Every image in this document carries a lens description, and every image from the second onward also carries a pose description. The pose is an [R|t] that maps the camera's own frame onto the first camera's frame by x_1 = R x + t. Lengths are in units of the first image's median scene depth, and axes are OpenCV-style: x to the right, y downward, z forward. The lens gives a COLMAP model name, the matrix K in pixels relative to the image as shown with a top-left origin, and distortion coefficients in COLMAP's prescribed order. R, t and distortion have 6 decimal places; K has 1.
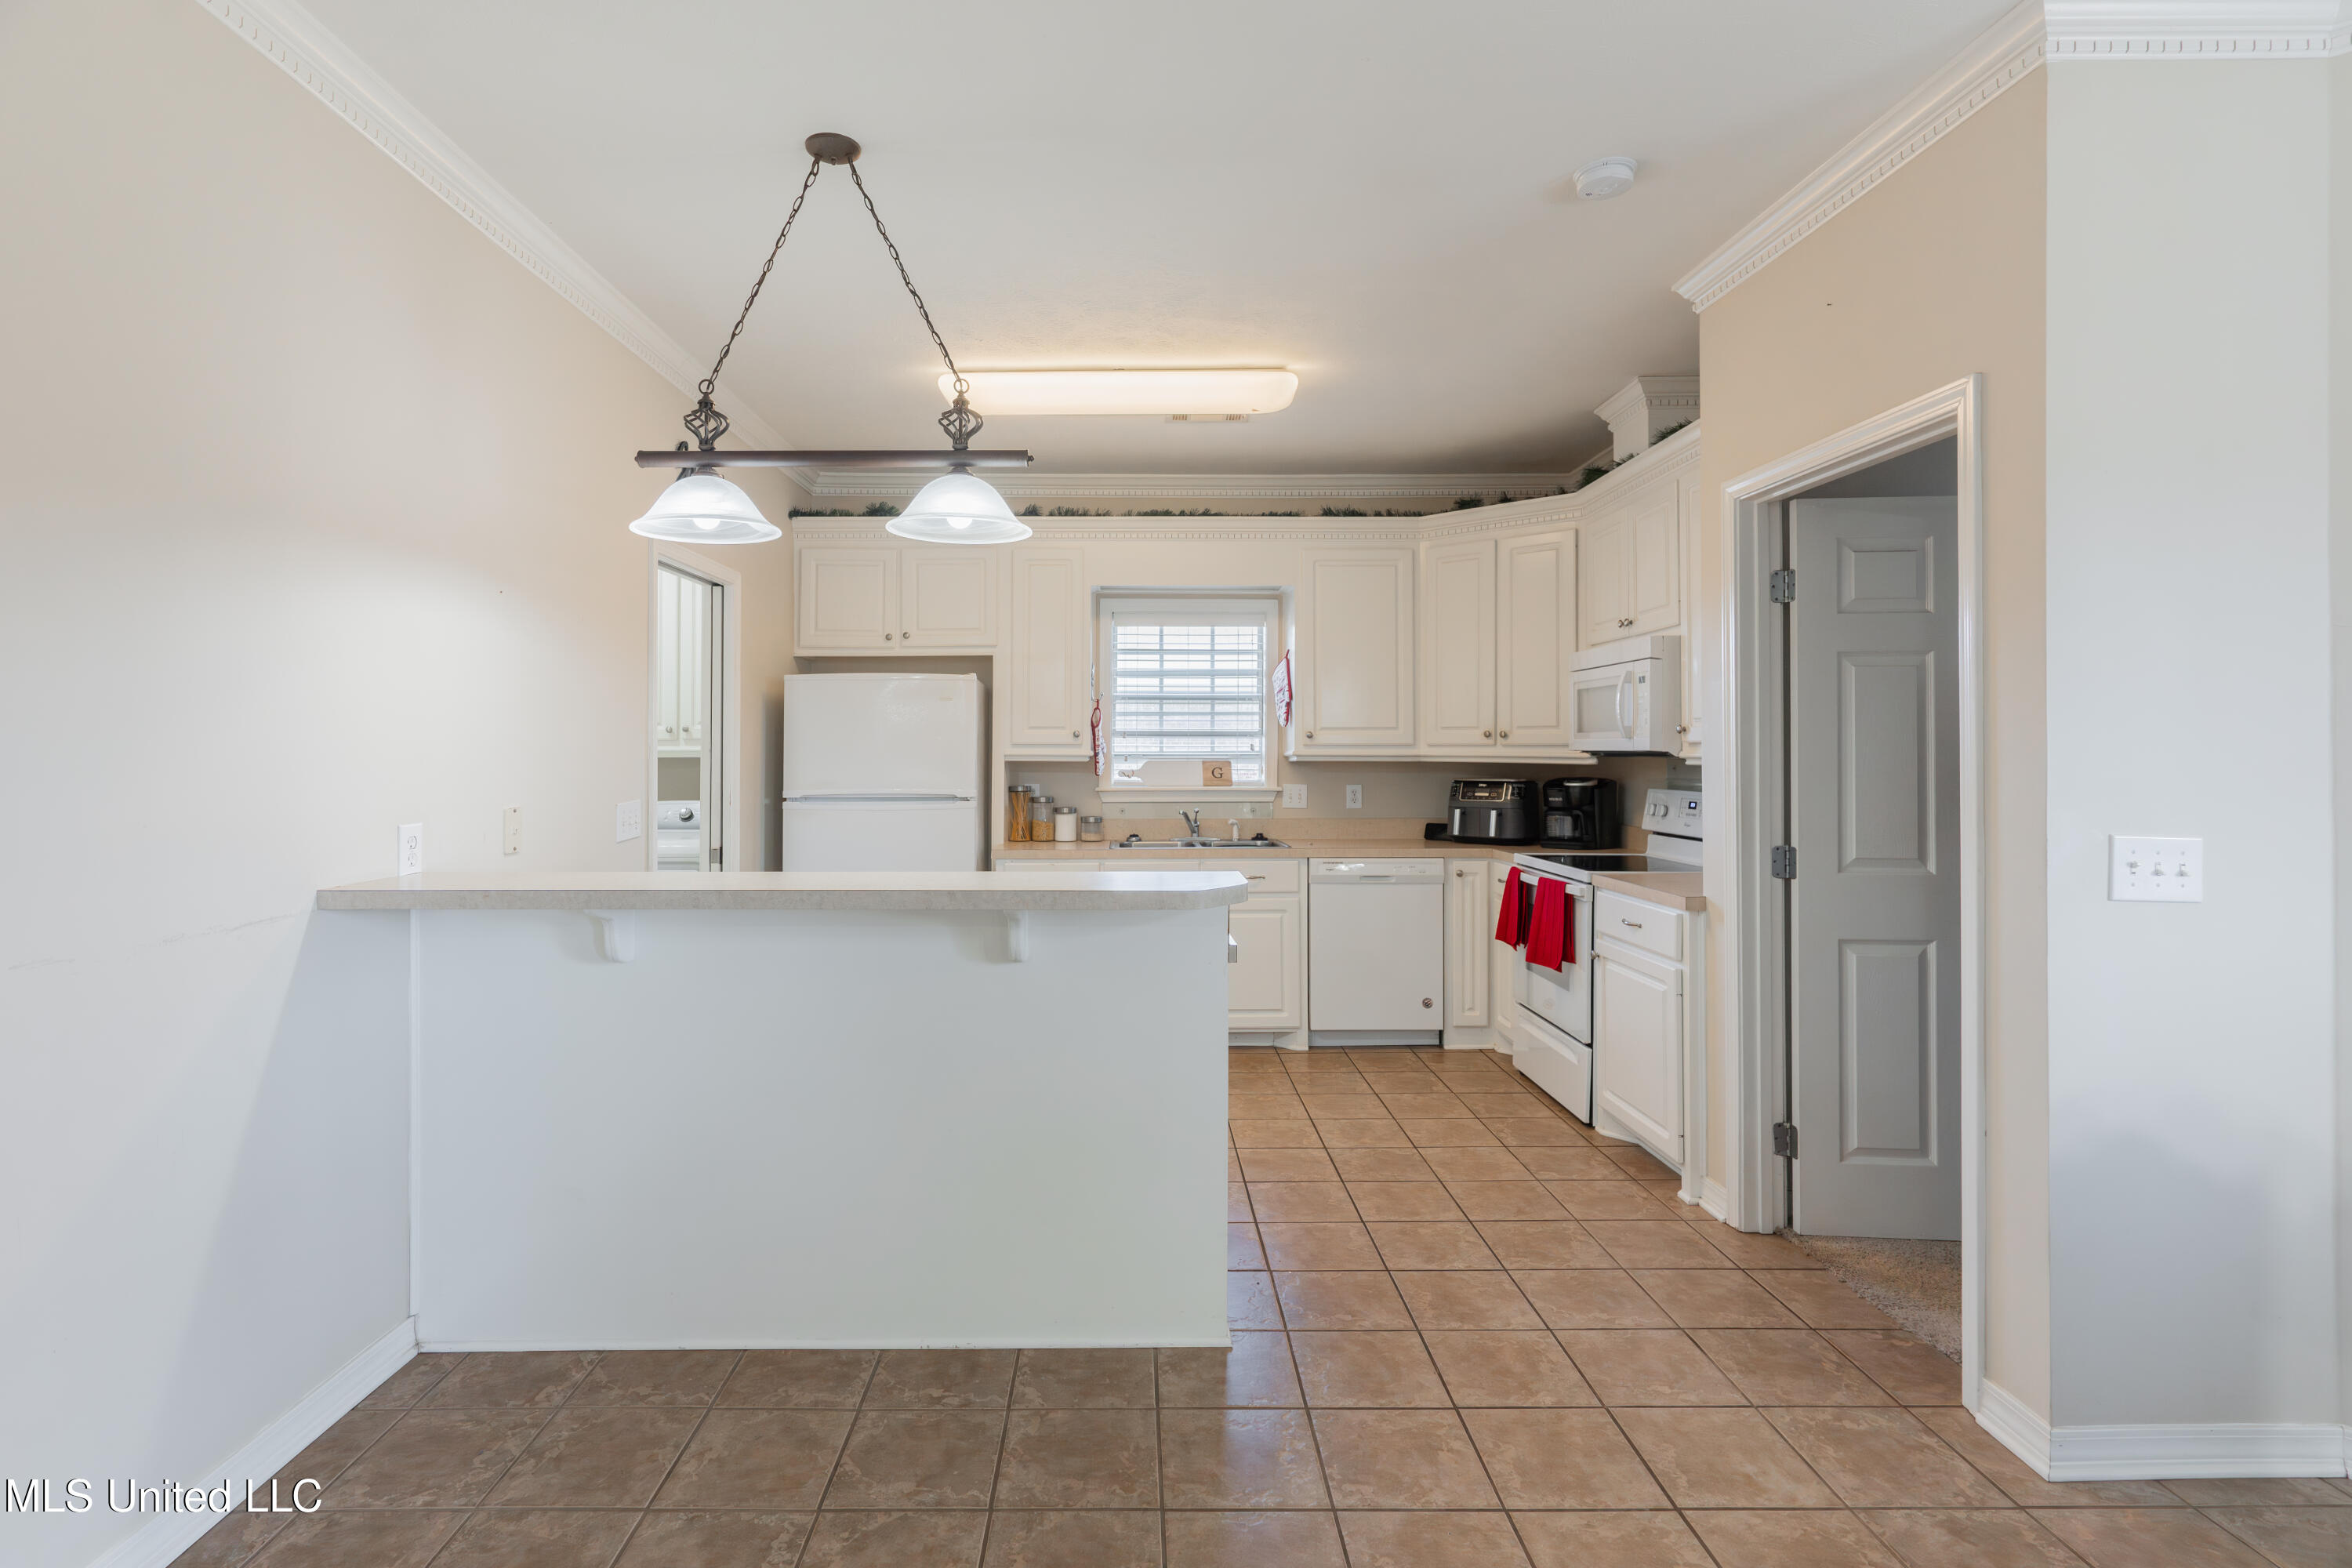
lens RADIAL K [[1141.1, 0, 1172.0], [0, 1141.1, 745.5], [0, 0, 1]] dist [0.003131, -0.000265]
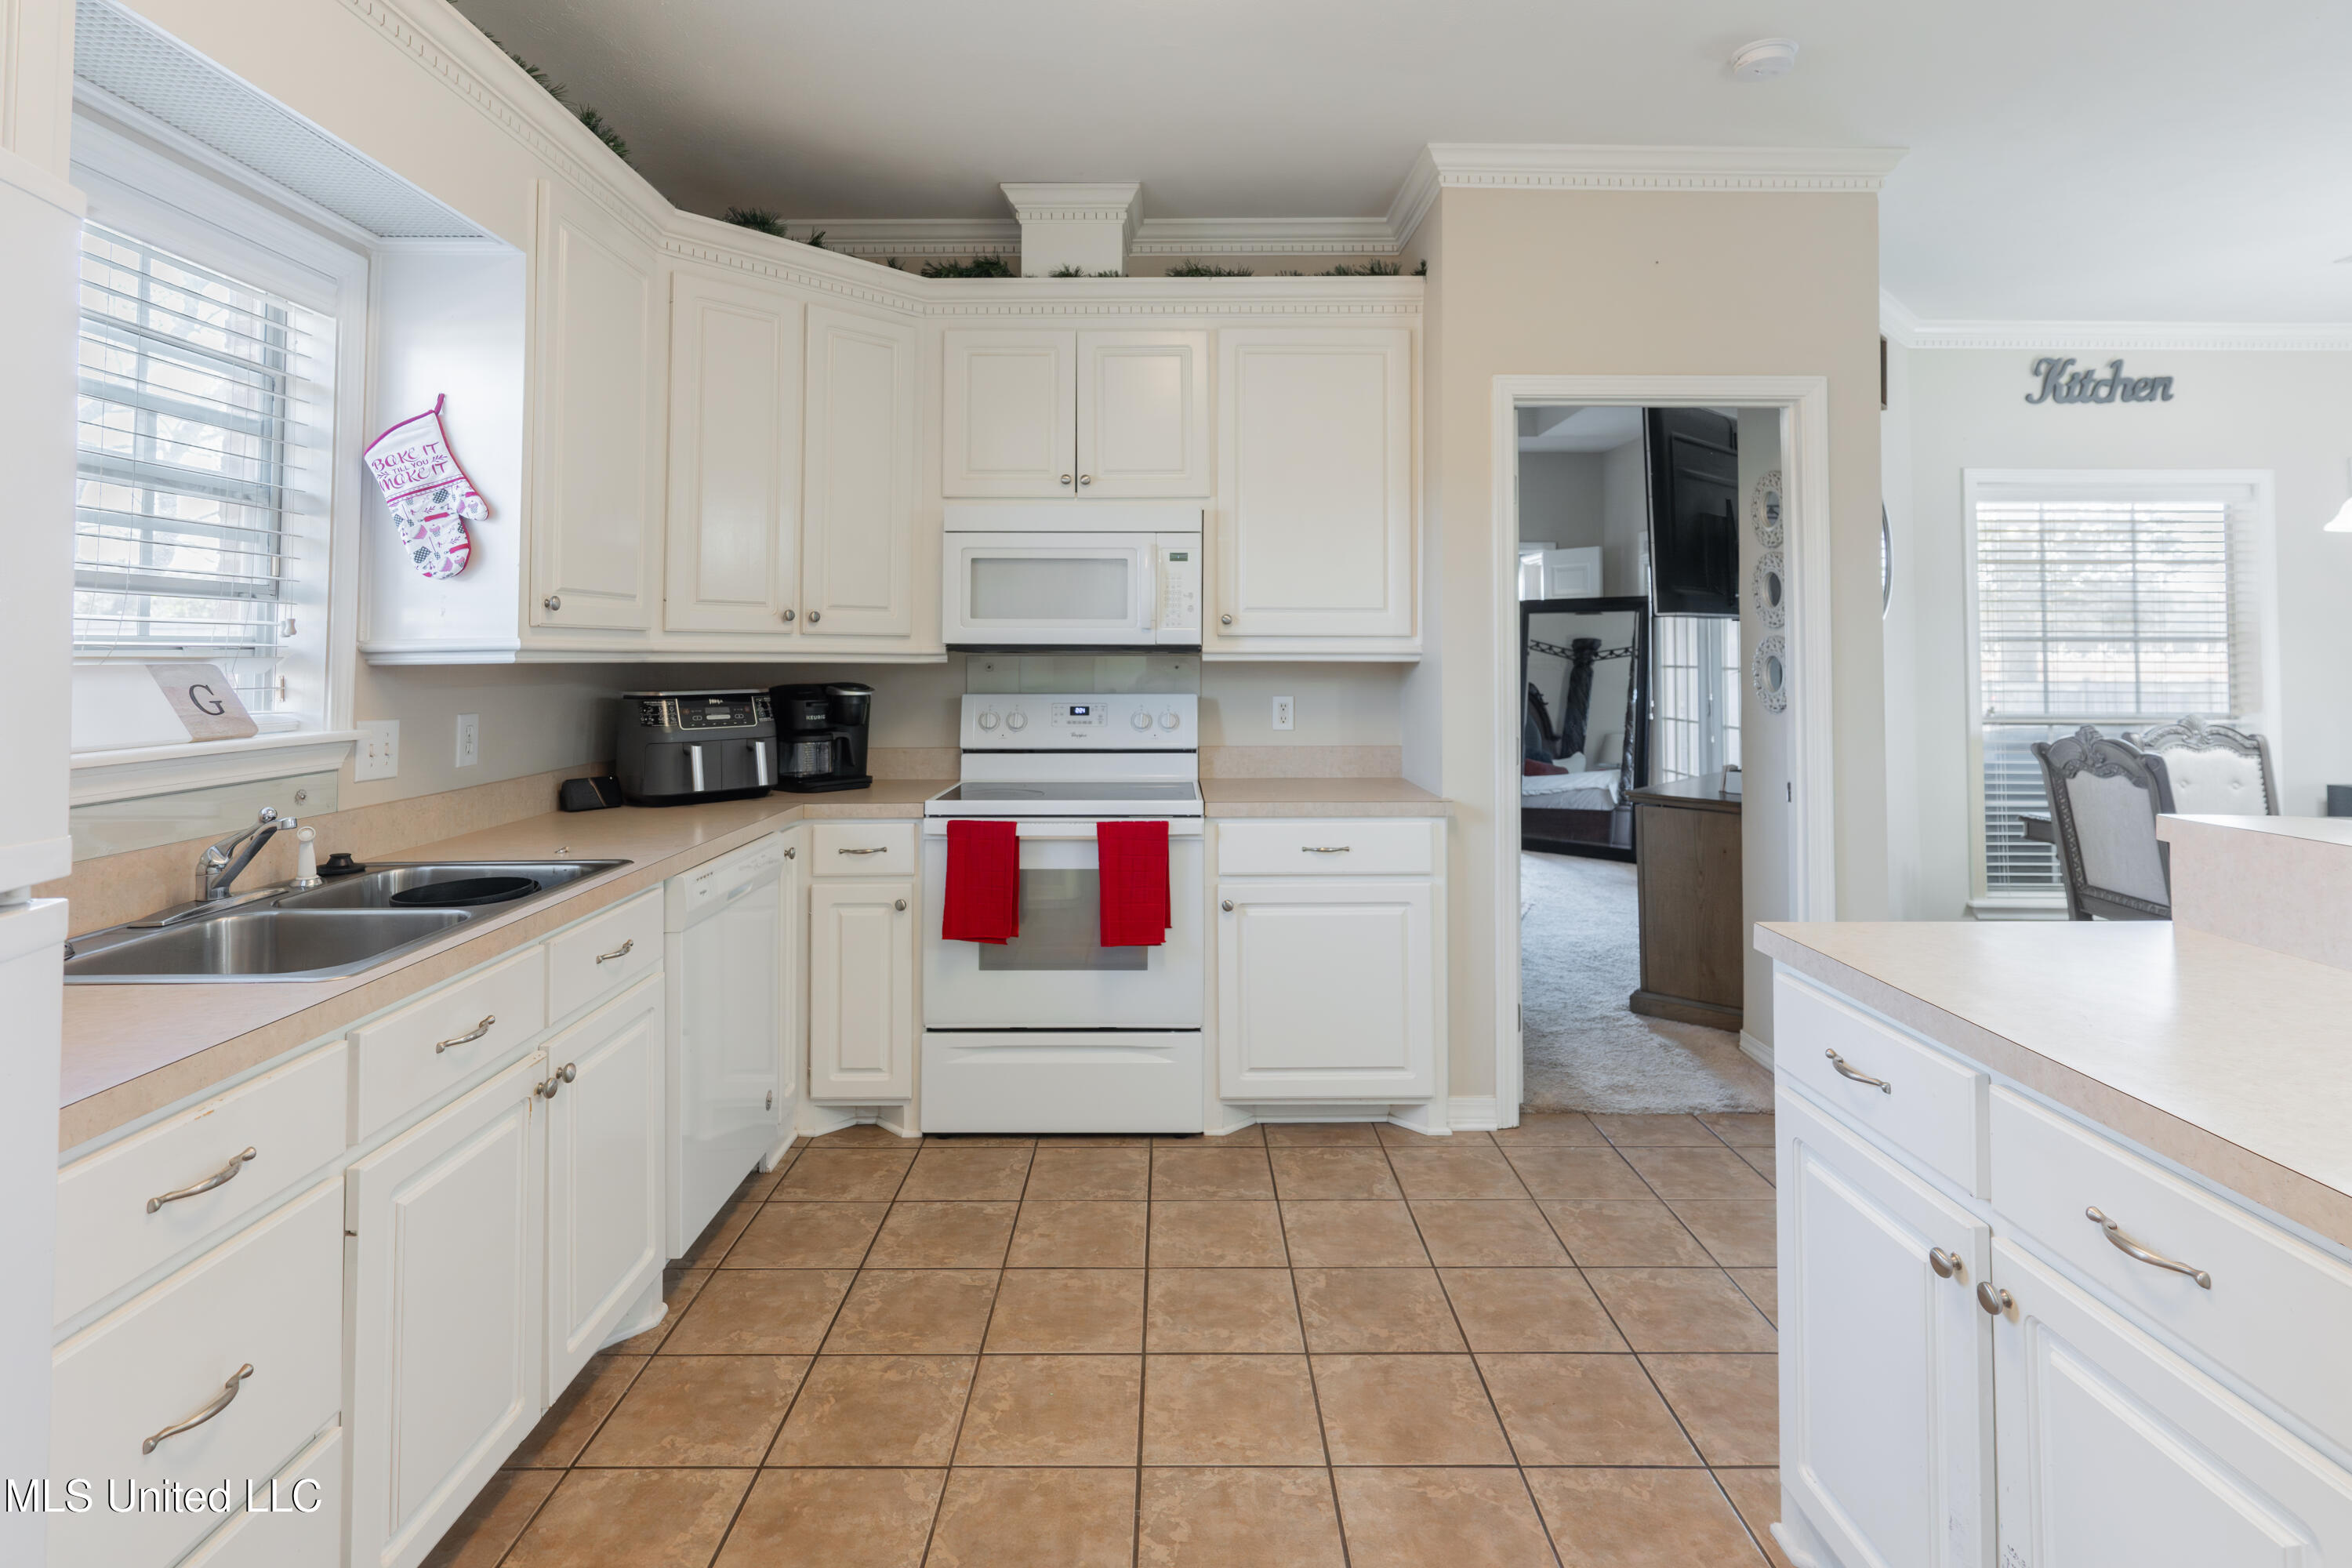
lens RADIAL K [[1152.6, 0, 1166.7], [0, 1152.6, 601.2], [0, 0, 1]] dist [0.002250, 0.000121]
pose [[0.047795, 0.044739, 0.997855, -0.397903], [-0.001122, 0.998998, -0.044736, 0.011852], [-0.998857, 0.001018, 0.047797, 0.933921]]
